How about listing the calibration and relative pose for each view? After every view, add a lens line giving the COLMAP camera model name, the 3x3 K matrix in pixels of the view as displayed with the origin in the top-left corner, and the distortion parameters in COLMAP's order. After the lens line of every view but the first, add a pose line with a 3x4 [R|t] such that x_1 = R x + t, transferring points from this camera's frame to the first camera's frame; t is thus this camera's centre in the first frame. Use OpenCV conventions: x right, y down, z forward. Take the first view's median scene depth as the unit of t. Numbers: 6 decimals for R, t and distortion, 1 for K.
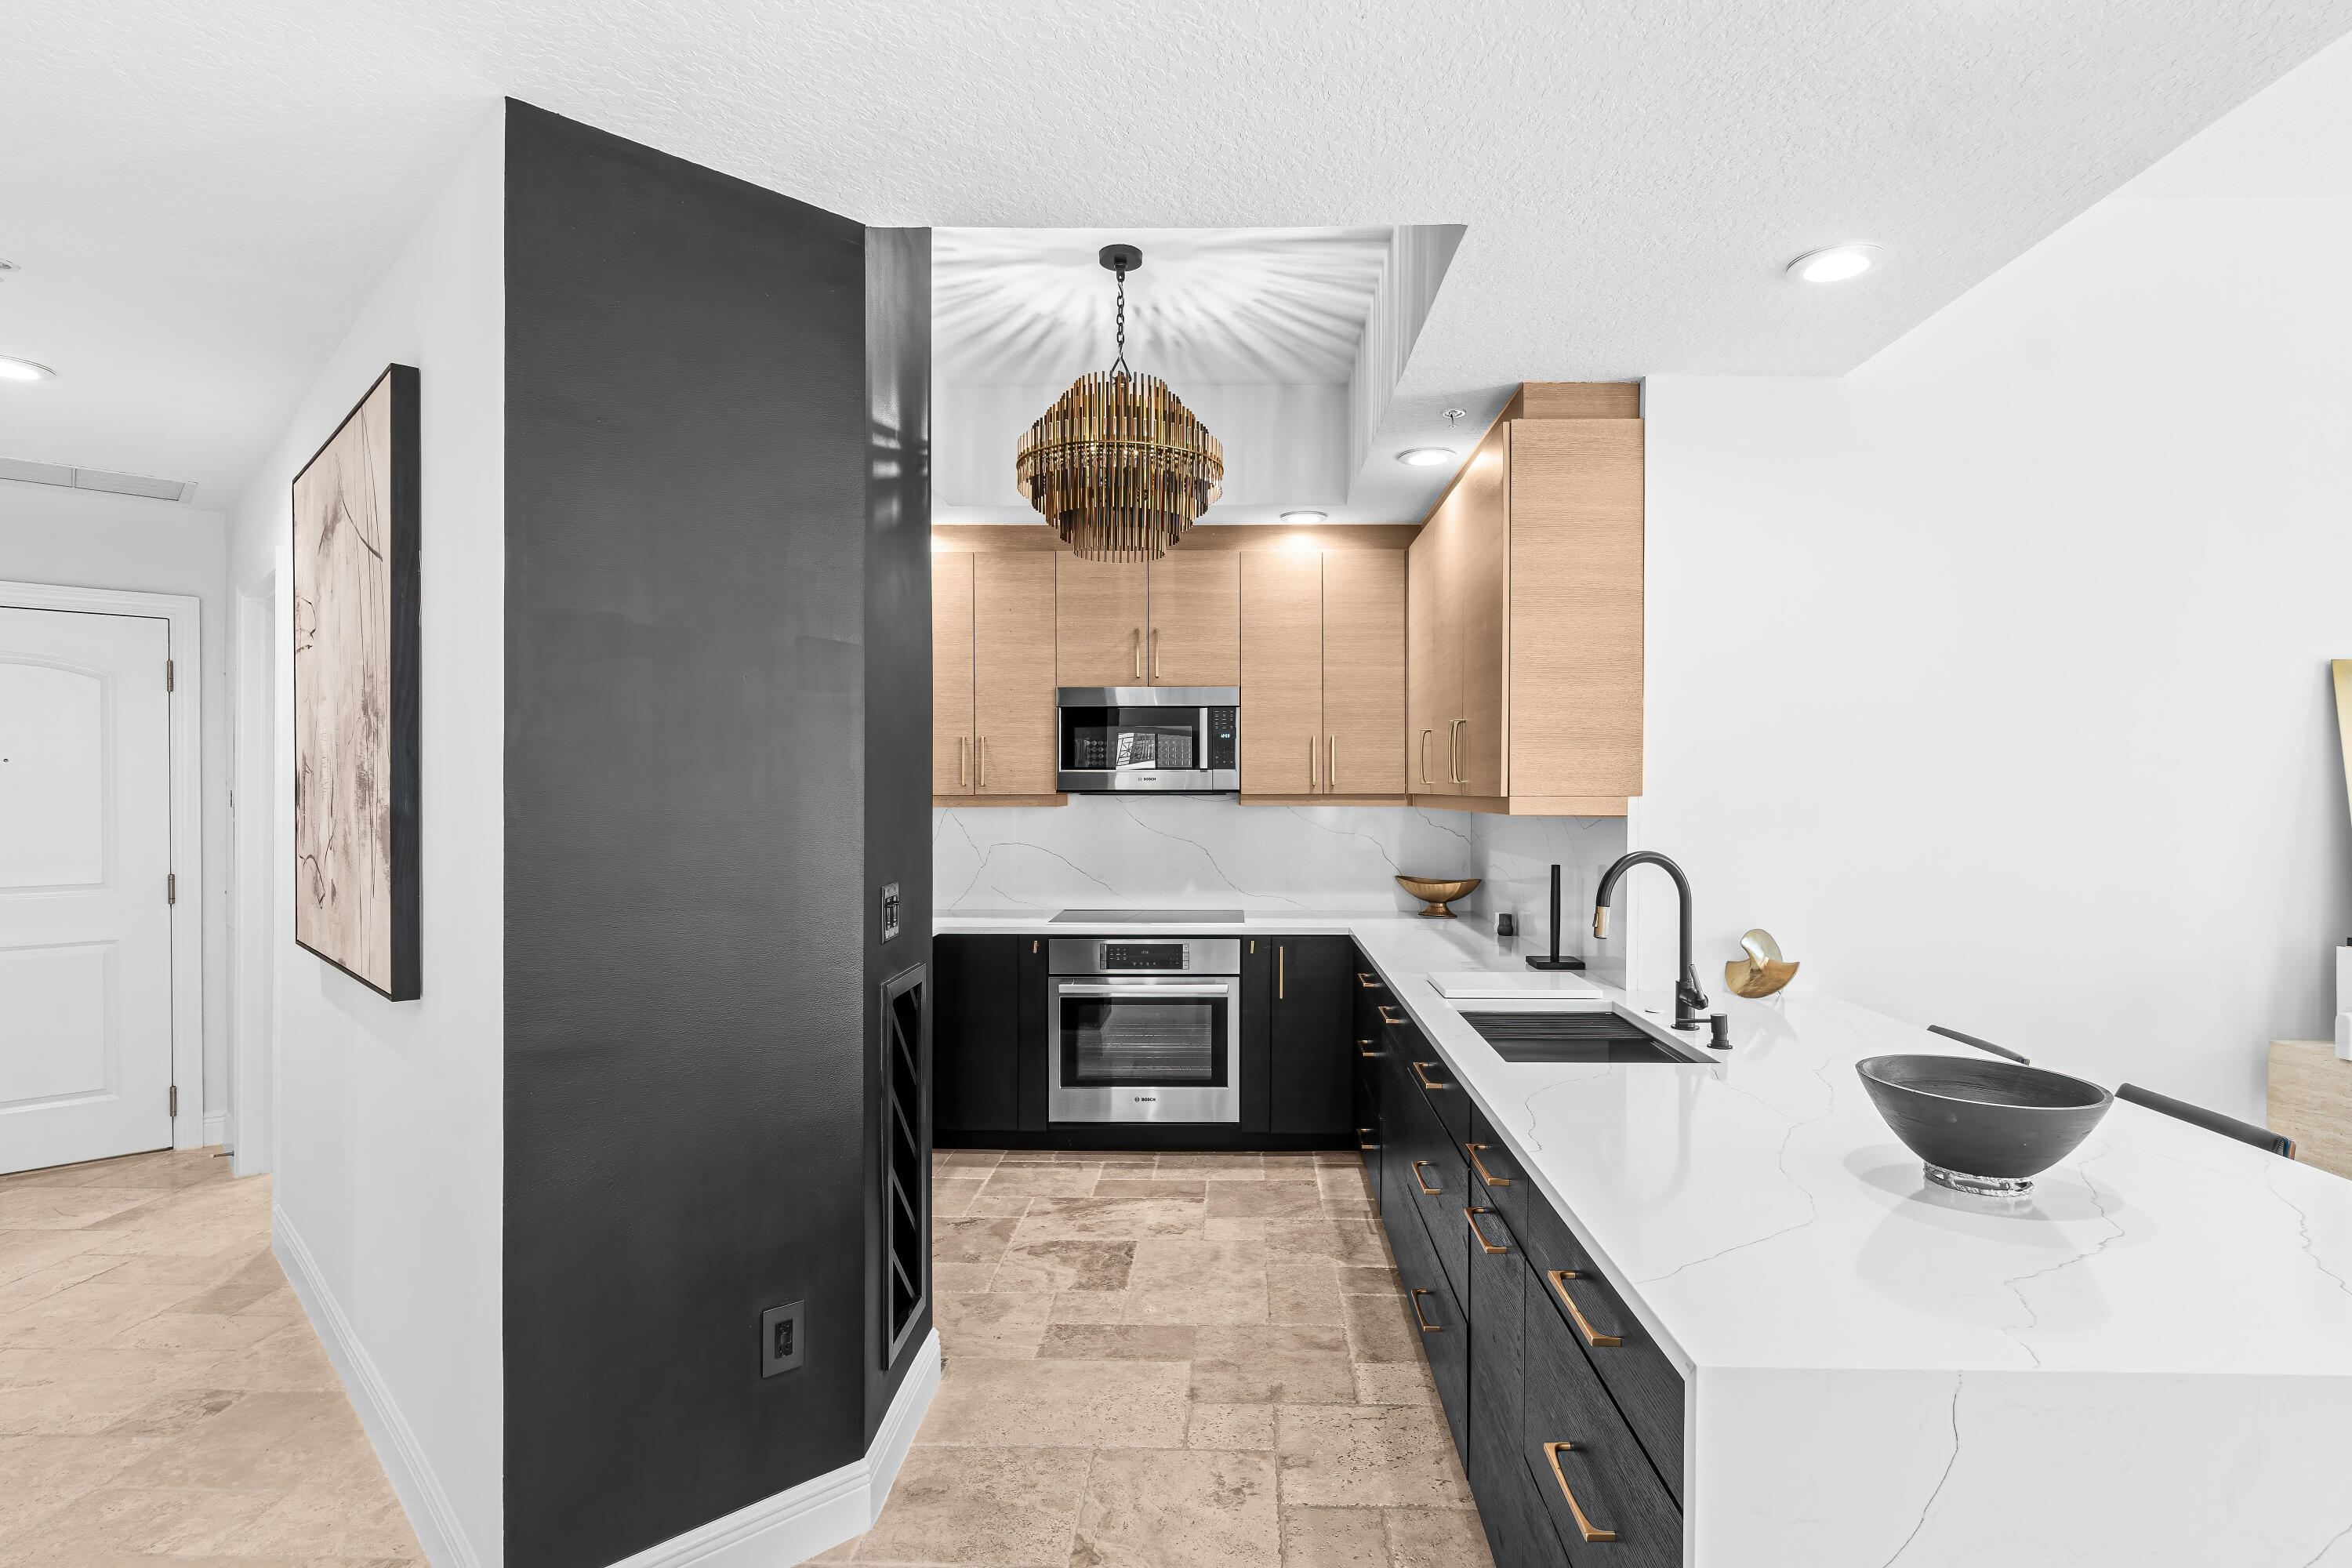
lens RADIAL K [[1180.9, 0, 1187.0], [0, 1180.9, 773.7], [0, 0, 1]] dist [0.004753, 0.000752]
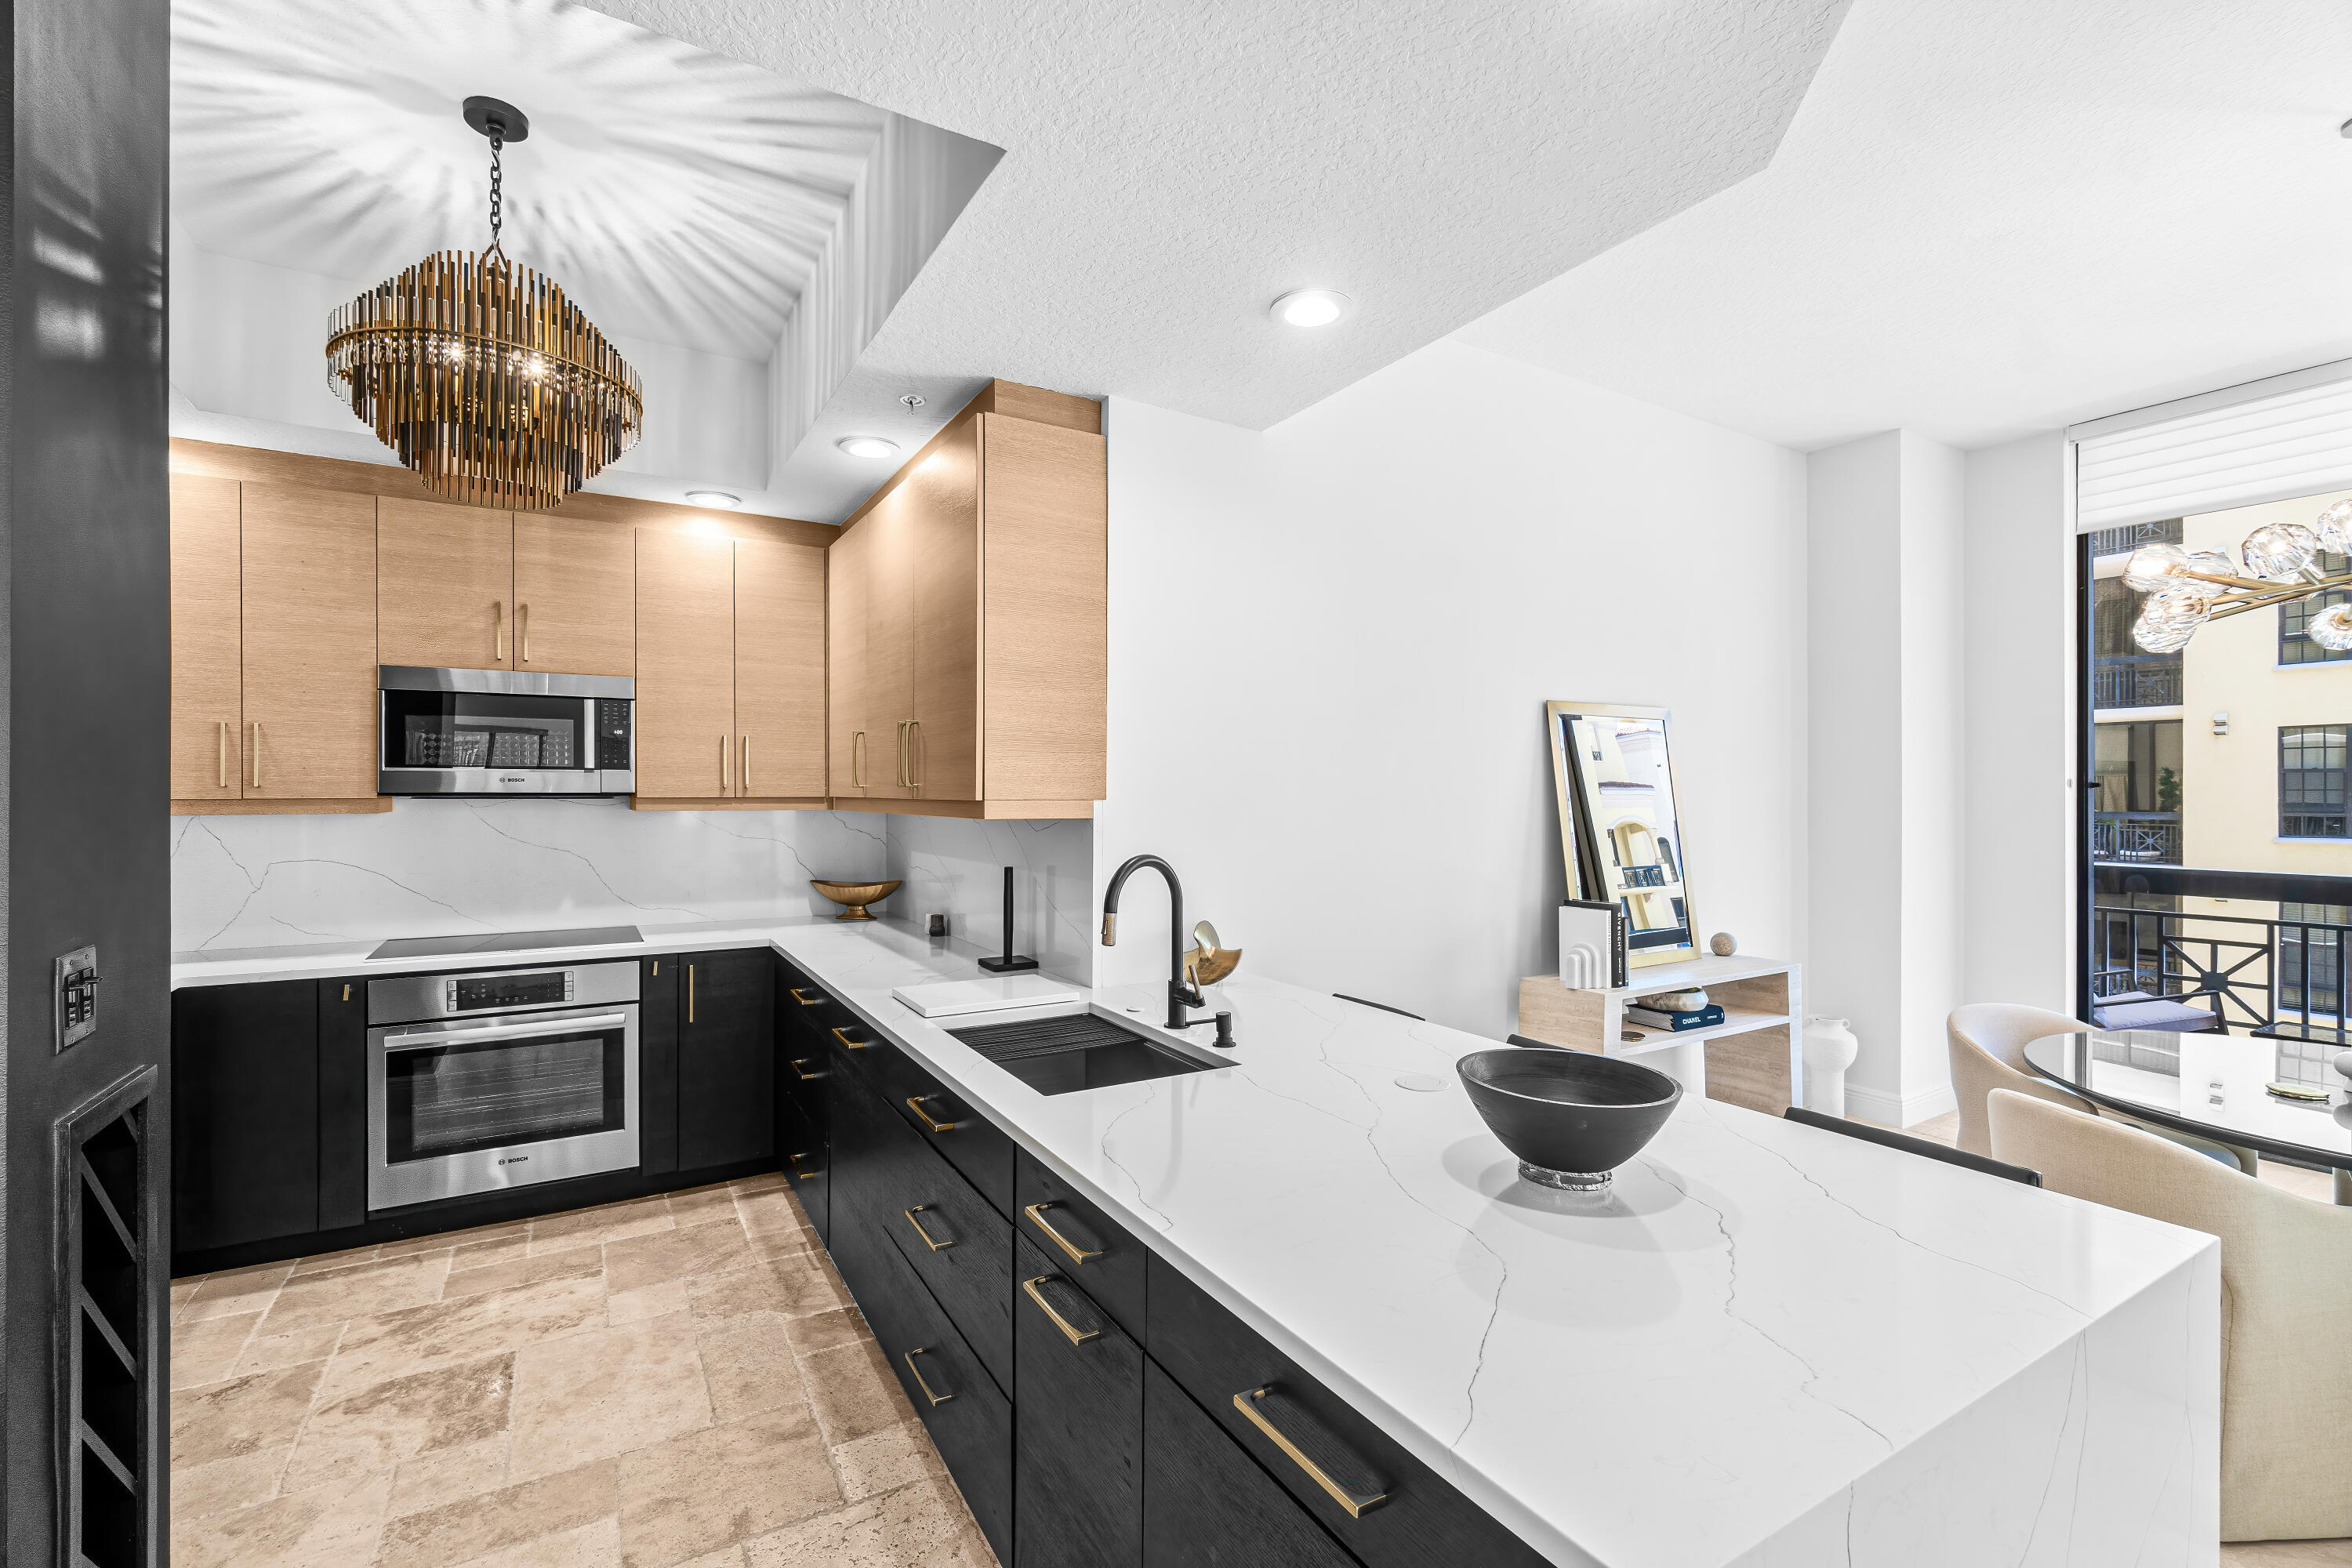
lens RADIAL K [[1016.1, 0, 1165.2], [0, 1016.1, 789.6], [0, 0, 1]] dist [-0.003509, 0.000364]
pose [[0.843240, 0.002960, 0.537529, -0.041223], [-0.008394, 0.999935, 0.007662, 0.002784], [-0.537471, -0.010973, 0.843211, 0.181496]]
